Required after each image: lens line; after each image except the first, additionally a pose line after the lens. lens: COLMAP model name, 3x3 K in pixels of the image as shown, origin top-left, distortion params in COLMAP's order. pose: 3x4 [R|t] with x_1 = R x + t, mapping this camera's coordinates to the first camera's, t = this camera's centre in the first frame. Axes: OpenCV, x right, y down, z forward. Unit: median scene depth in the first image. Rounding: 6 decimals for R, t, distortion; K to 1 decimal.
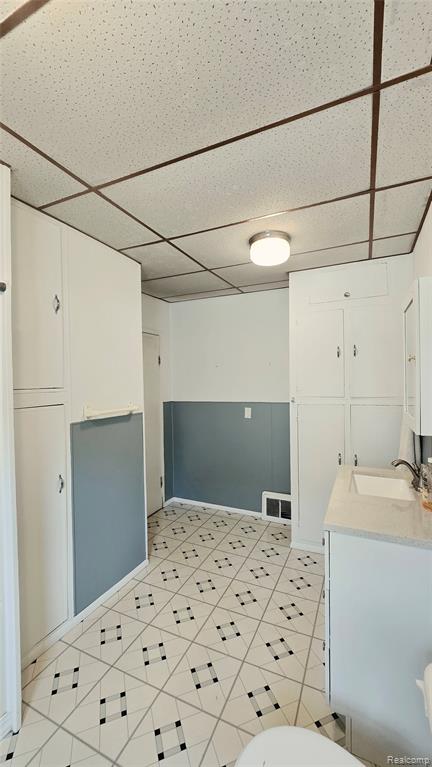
lens RADIAL K [[317.1, 0, 222.0], [0, 317.1, 385.4], [0, 0, 1]] dist [-0.003092, 0.000547]
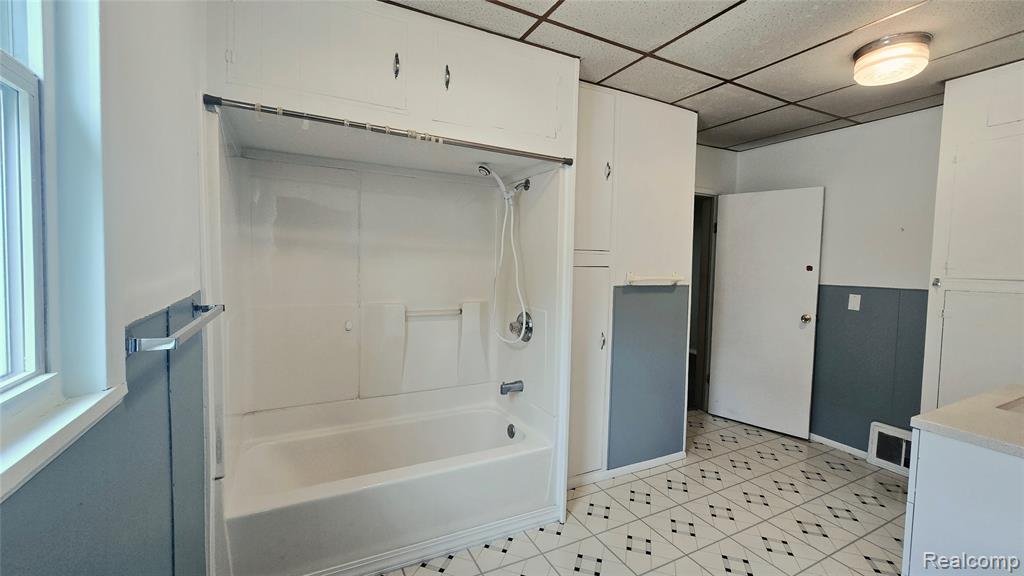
lens RADIAL K [[423.3, 0, 512.3], [0, 423.3, 283.6], [0, 0, 1]] dist [-0.003092, 0.000547]
pose [[0.785859, 0.062422, -0.615247, 0.091509], [-0.040732, 0.997957, 0.049224, 0.048021], [0.617063, -0.013623, 0.786796, -0.240453]]
